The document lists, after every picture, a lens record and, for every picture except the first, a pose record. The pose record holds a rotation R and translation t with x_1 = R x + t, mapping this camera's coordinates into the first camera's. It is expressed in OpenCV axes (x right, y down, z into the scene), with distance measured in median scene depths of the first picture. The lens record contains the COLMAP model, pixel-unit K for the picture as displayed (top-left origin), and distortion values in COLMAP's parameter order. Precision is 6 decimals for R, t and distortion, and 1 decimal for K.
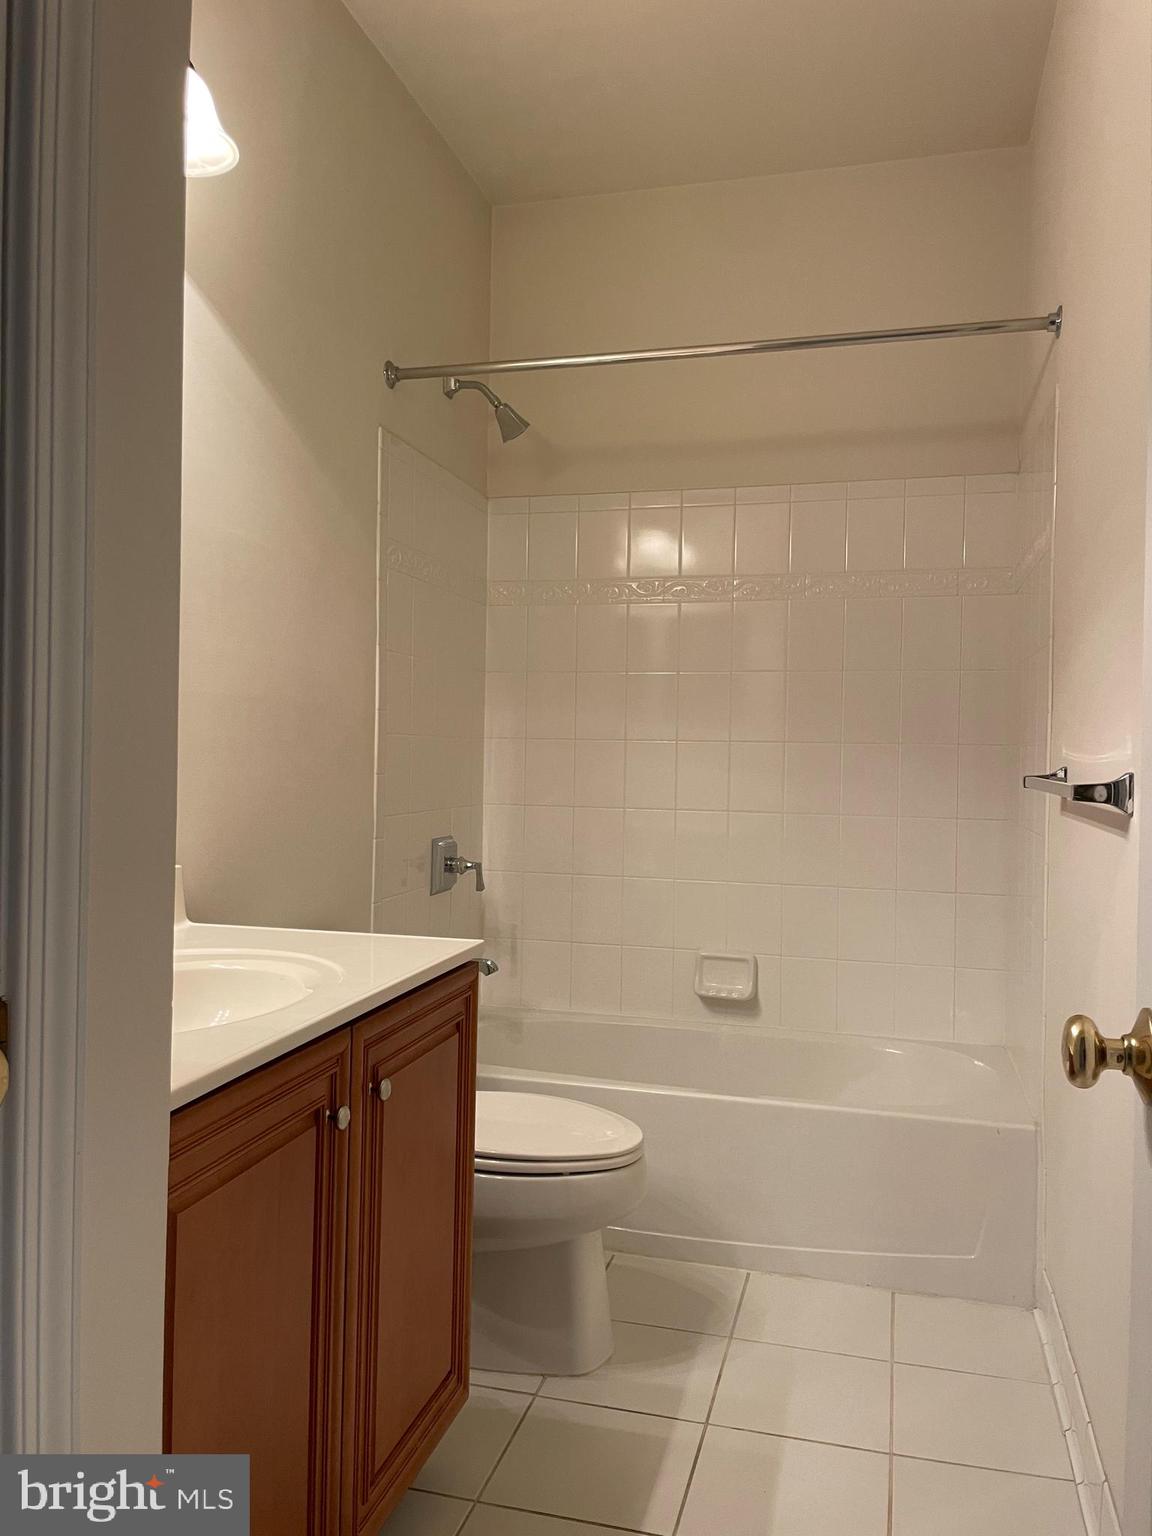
lens RADIAL K [[1180.5, 0, 568.7], [0, 1180.5, 782.1], [0, 0, 1]] dist [0.089760, -0.125885]
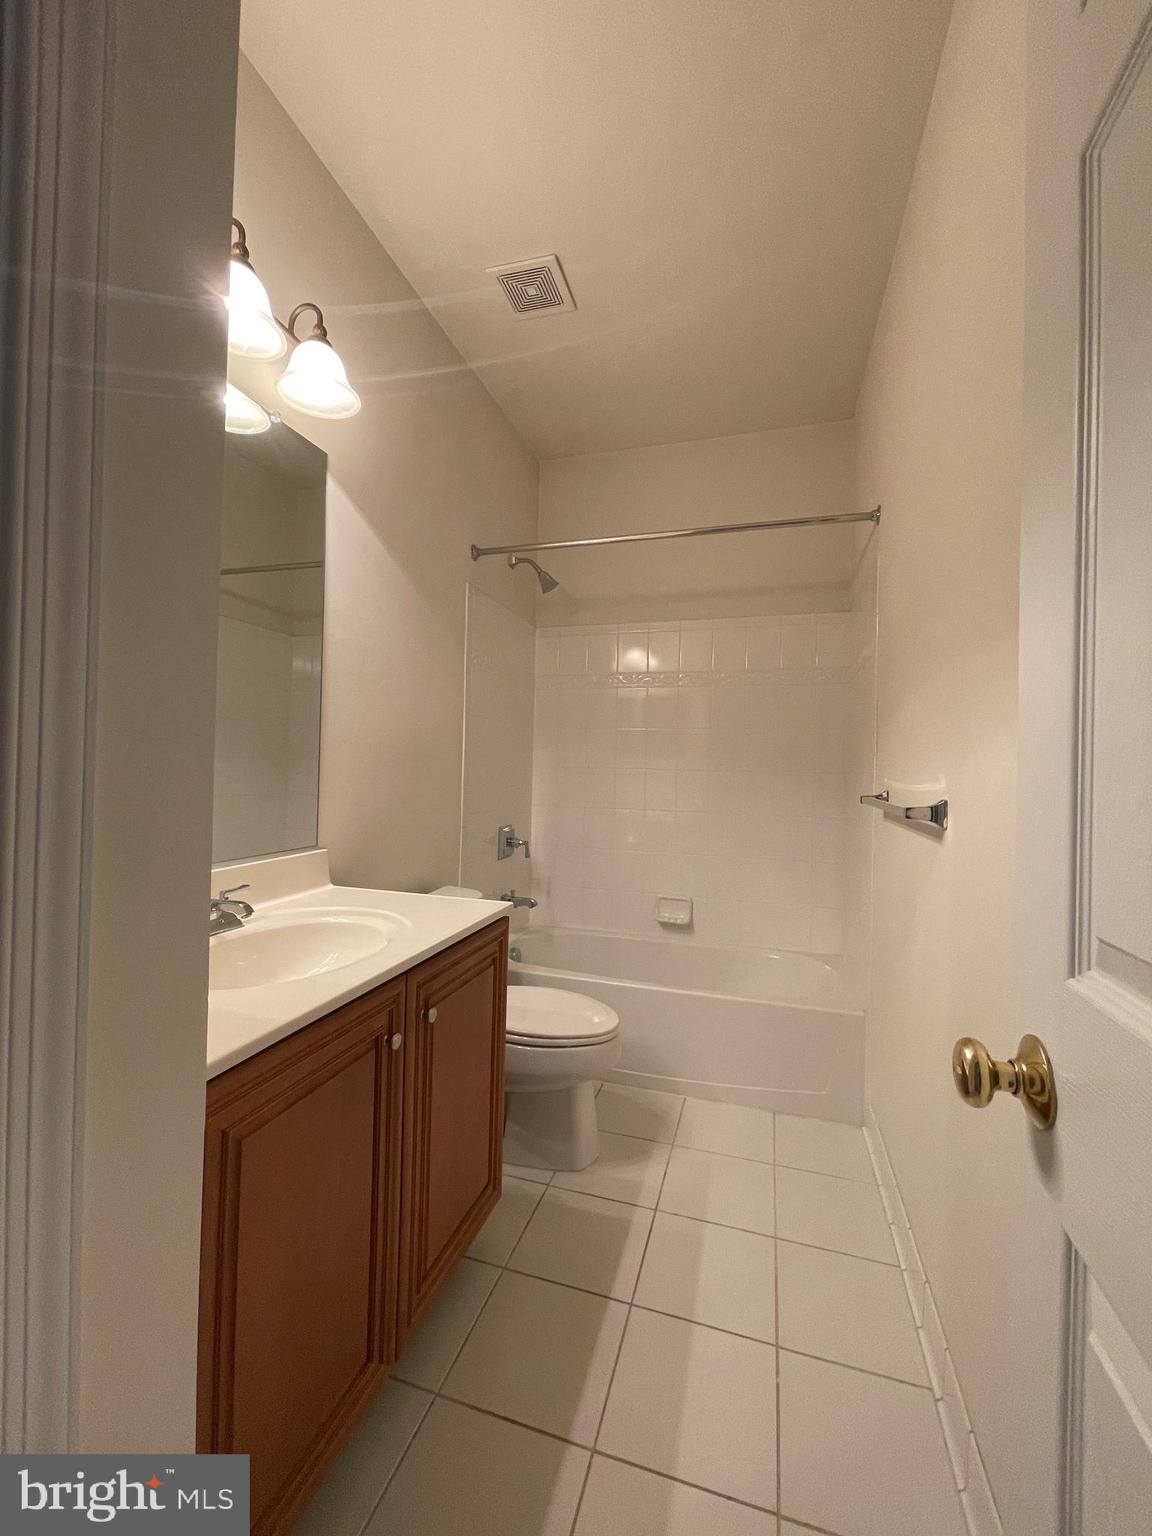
lens RADIAL K [[628.2, 0, 575.8], [0, 628.2, 778.1], [0, 0, 1]] dist [-0.002586, -0.001059]
pose [[0.999548, 0.005923, -0.029466, 0.027669], [-0.006319, 0.999890, -0.013389, -0.014698], [0.029383, 0.013569, 0.999476, 0.152145]]
